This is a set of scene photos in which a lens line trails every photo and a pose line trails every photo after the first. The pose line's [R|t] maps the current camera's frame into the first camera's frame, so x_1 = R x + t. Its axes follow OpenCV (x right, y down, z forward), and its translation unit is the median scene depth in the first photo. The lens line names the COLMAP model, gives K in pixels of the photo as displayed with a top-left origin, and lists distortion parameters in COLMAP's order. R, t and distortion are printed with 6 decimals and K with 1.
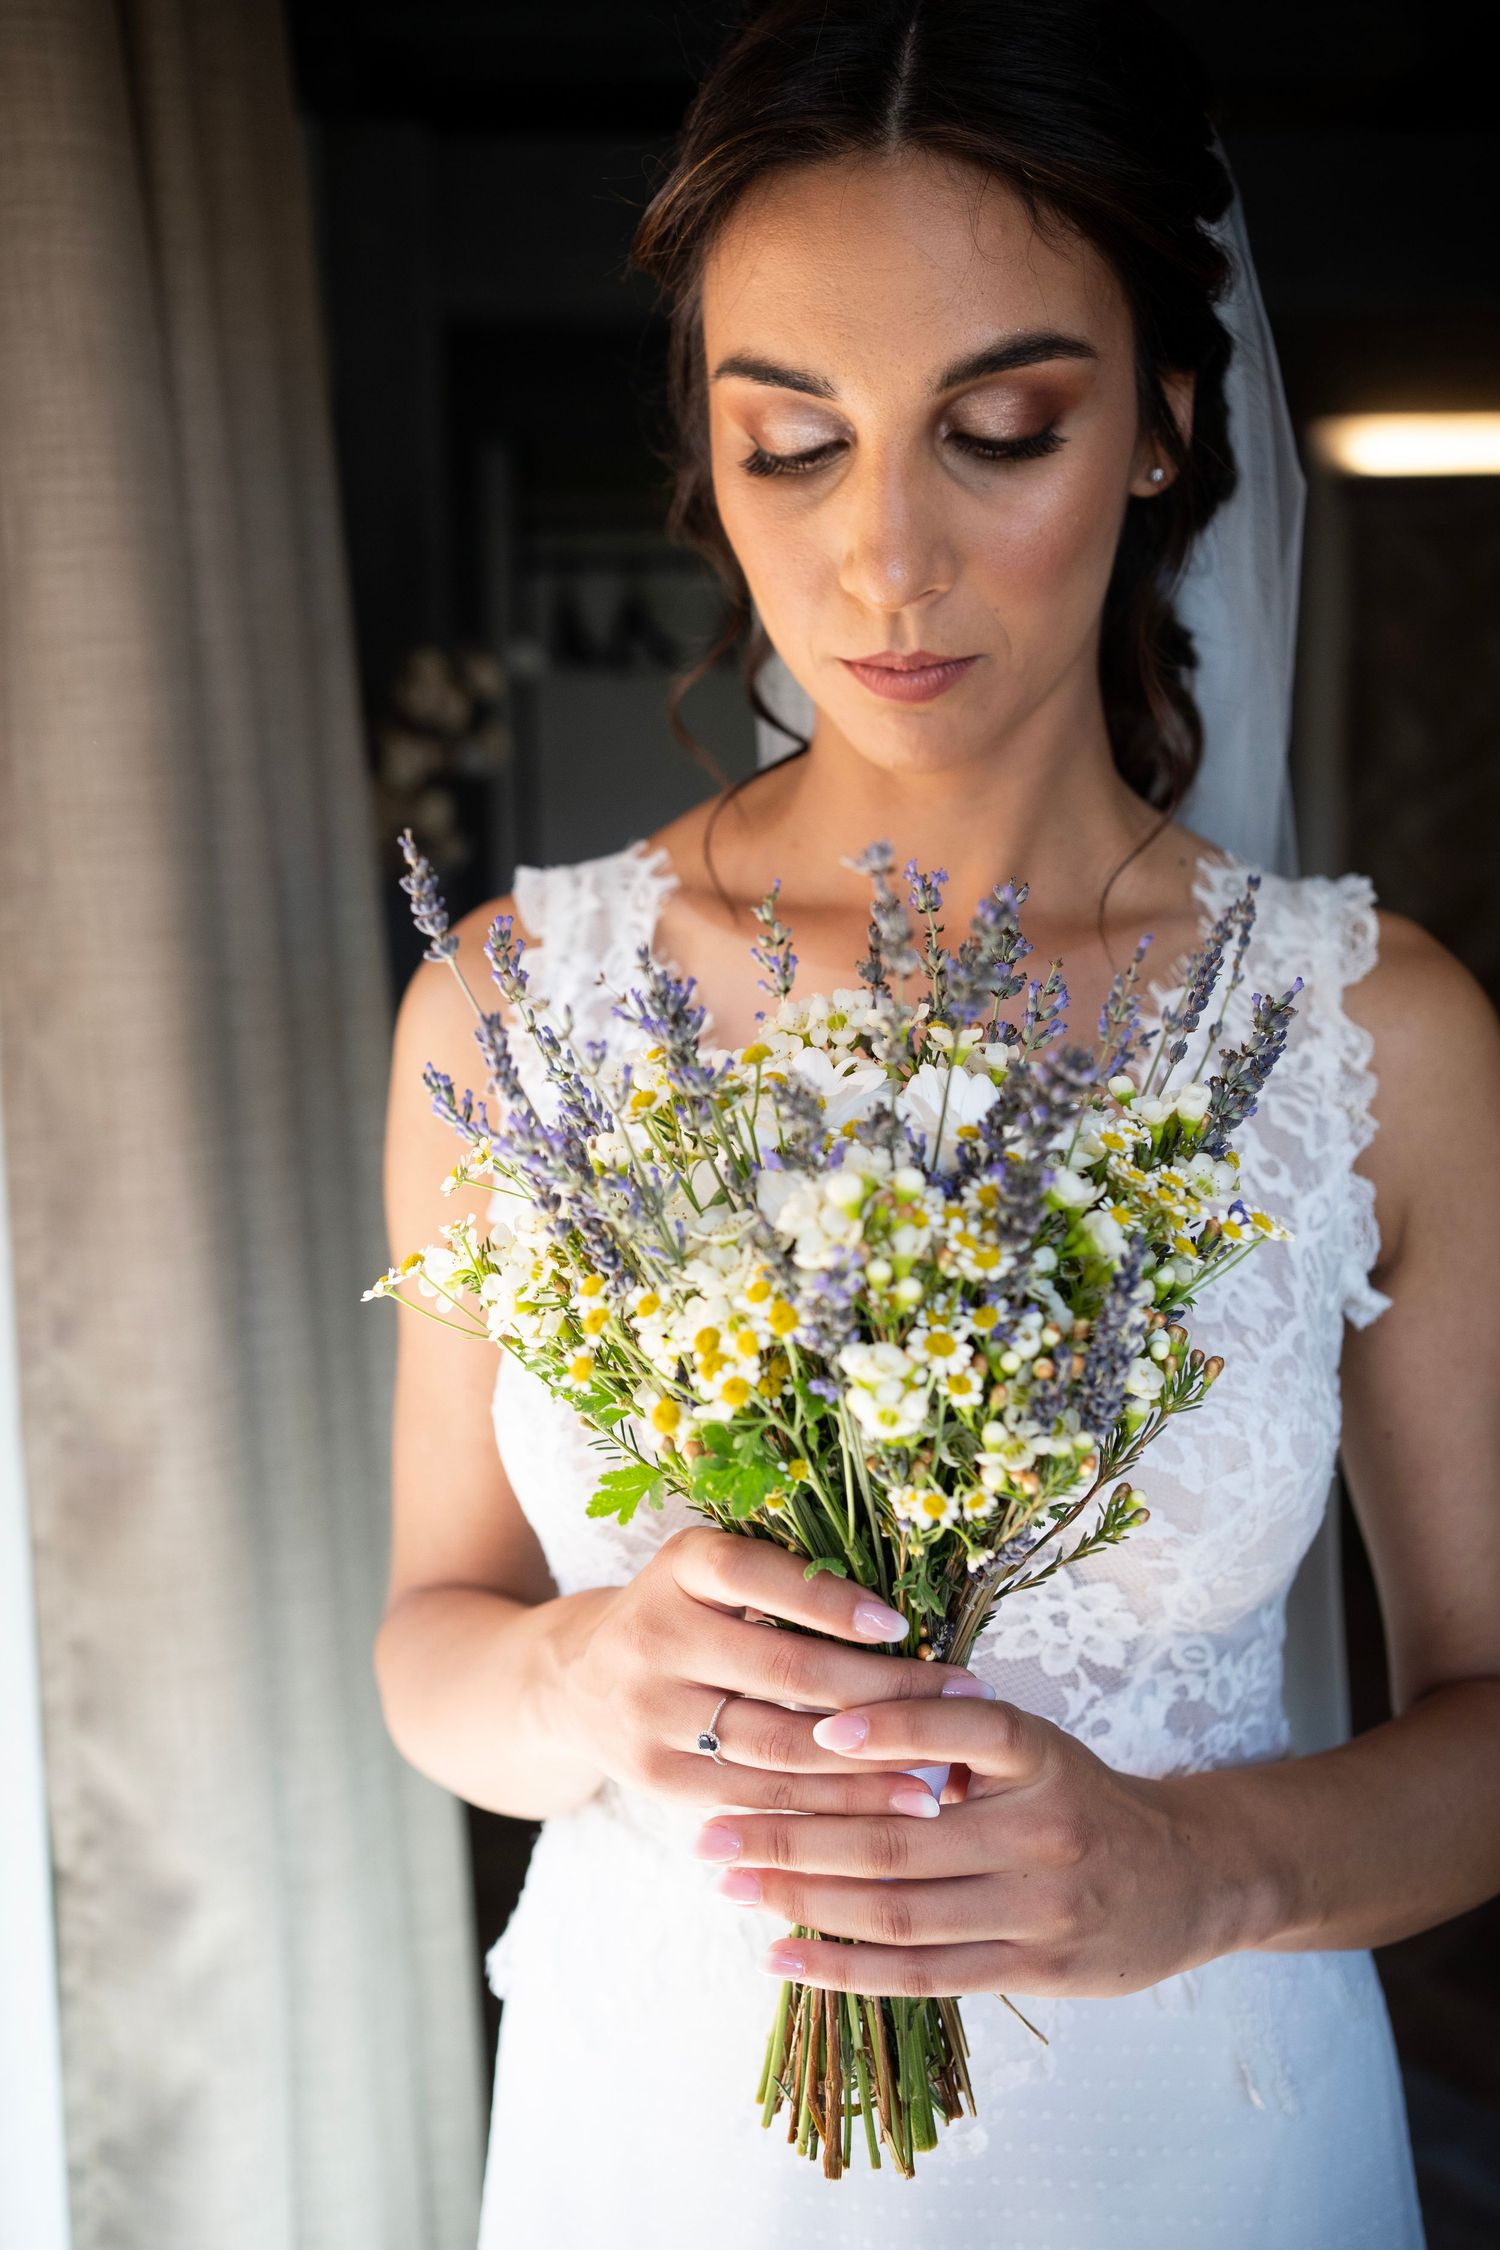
lens RADIAL K [[2243.6, 0, 750.0], [0, 2243.6, 1125.0], [0, 0, 1]] dist [0.003380, 0.036344]
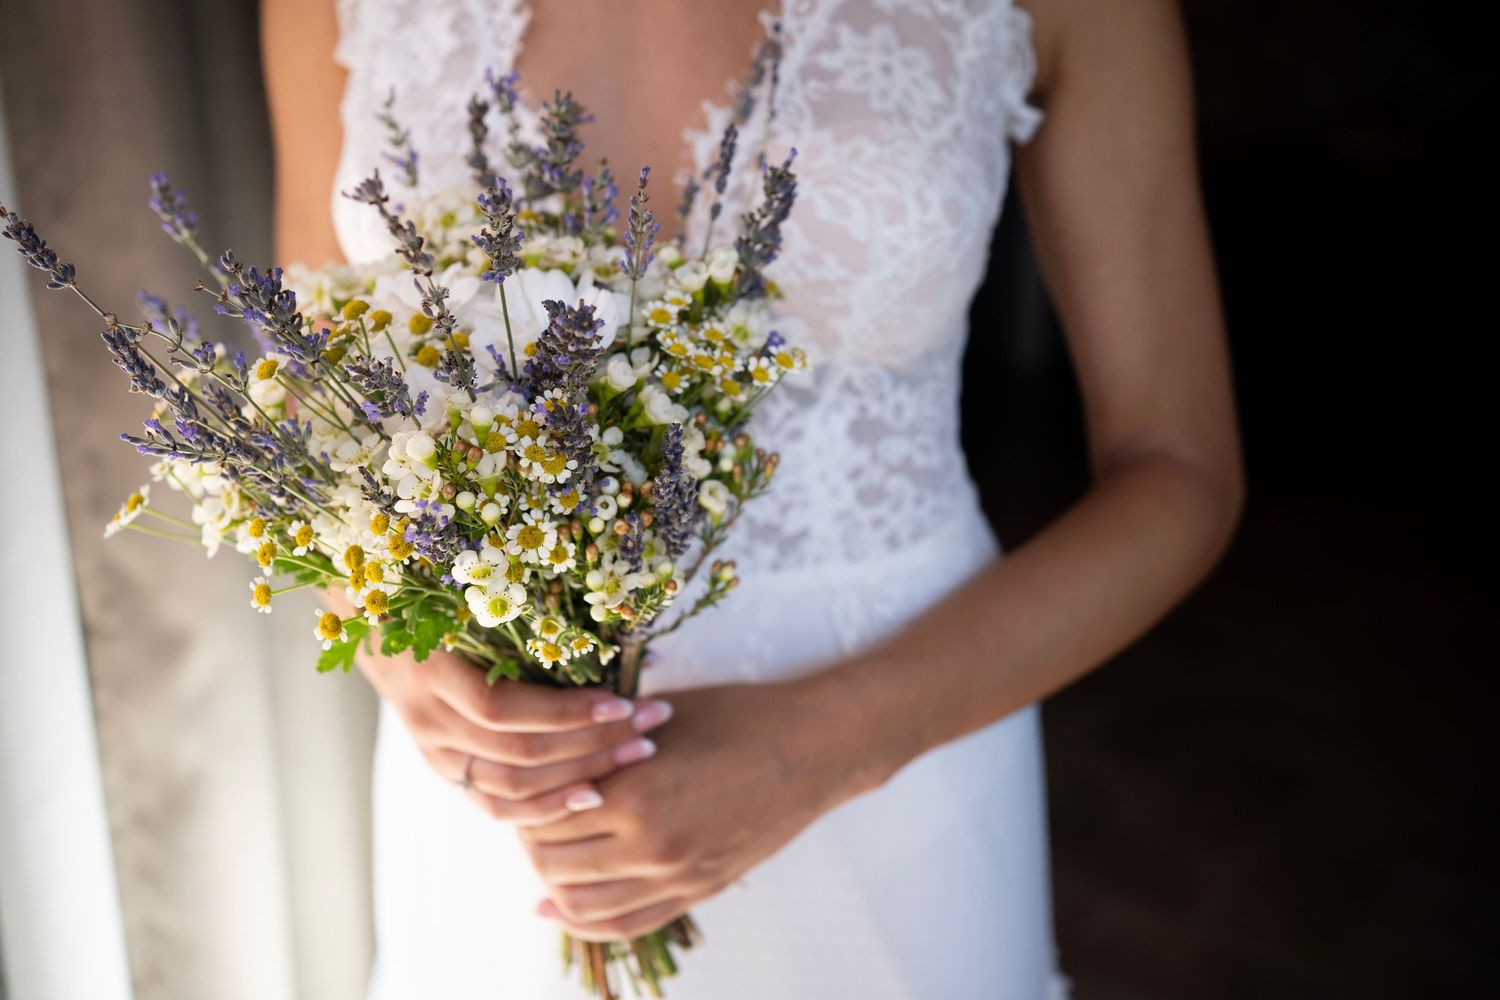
lens RADIAL K [[1522.5, 0, 750.0], [0, 1522.5, 500.0], [0, 0, 1]] dist [-0.009528, 0.126155]
pose [[0.982604, -0.182096, 0.036490, 0.161963], [0.161642, 0.935307, 0.314758, -0.157553], [-0.091445, -0.303384, 0.948470, 0.156576]]
